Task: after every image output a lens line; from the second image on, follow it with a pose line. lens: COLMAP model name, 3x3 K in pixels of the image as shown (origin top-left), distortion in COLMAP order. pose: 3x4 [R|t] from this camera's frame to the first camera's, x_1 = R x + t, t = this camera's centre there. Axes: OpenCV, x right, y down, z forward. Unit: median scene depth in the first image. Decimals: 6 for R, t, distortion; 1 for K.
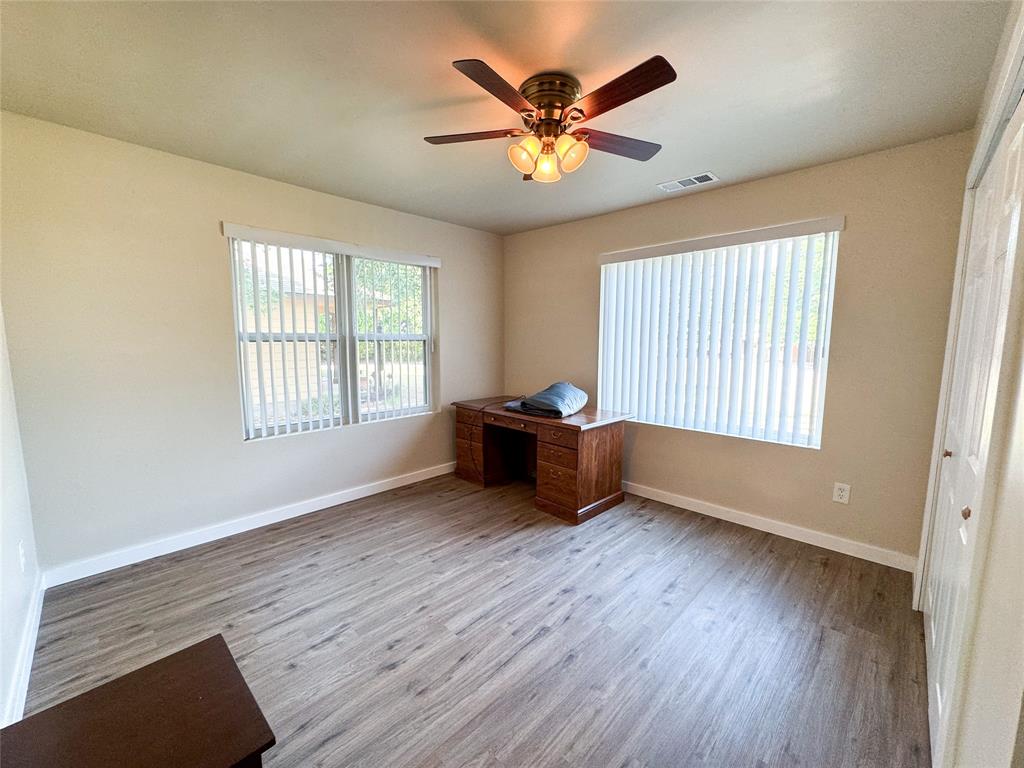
lens RADIAL K [[411.5, 0, 513.9], [0, 411.5, 384.1], [0, 0, 1]] dist [0.001003, 0.000397]
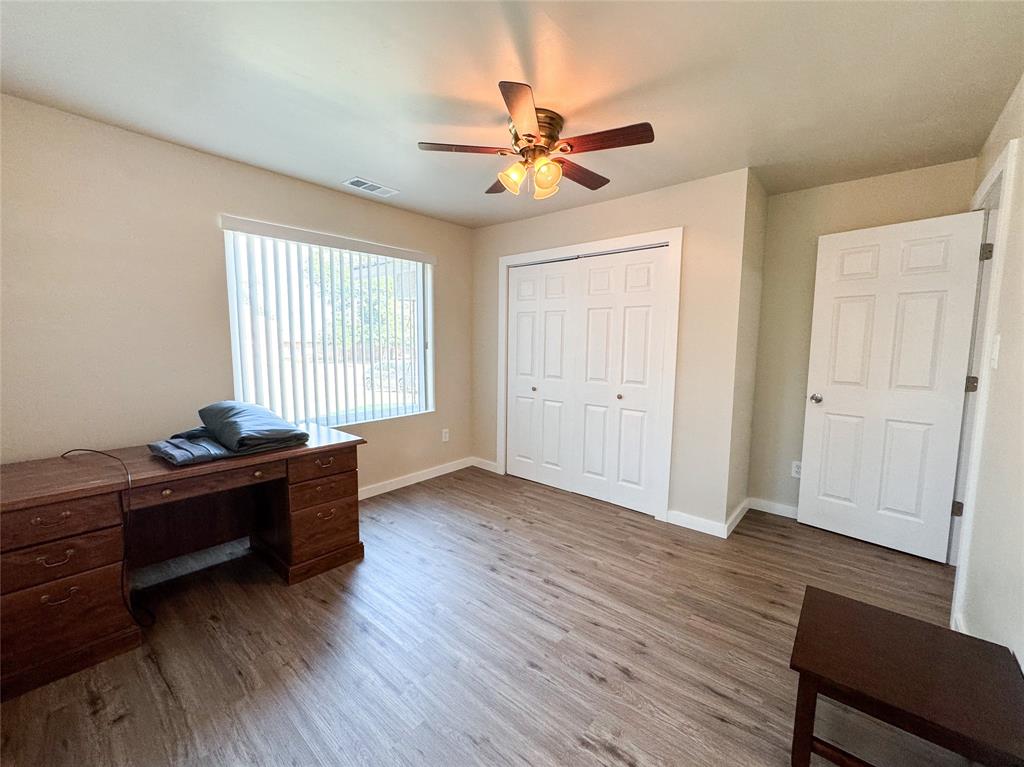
lens RADIAL K [[411.5, 0, 513.9], [0, 411.5, 383.6], [0, 0, 1]] dist [0.001003, 0.000397]
pose [[-0.050161, -0.108959, 0.992780, -0.870217], [0.101172, 0.988363, 0.113586, -0.095304], [-0.993604, 0.106139, -0.038554, 0.906132]]
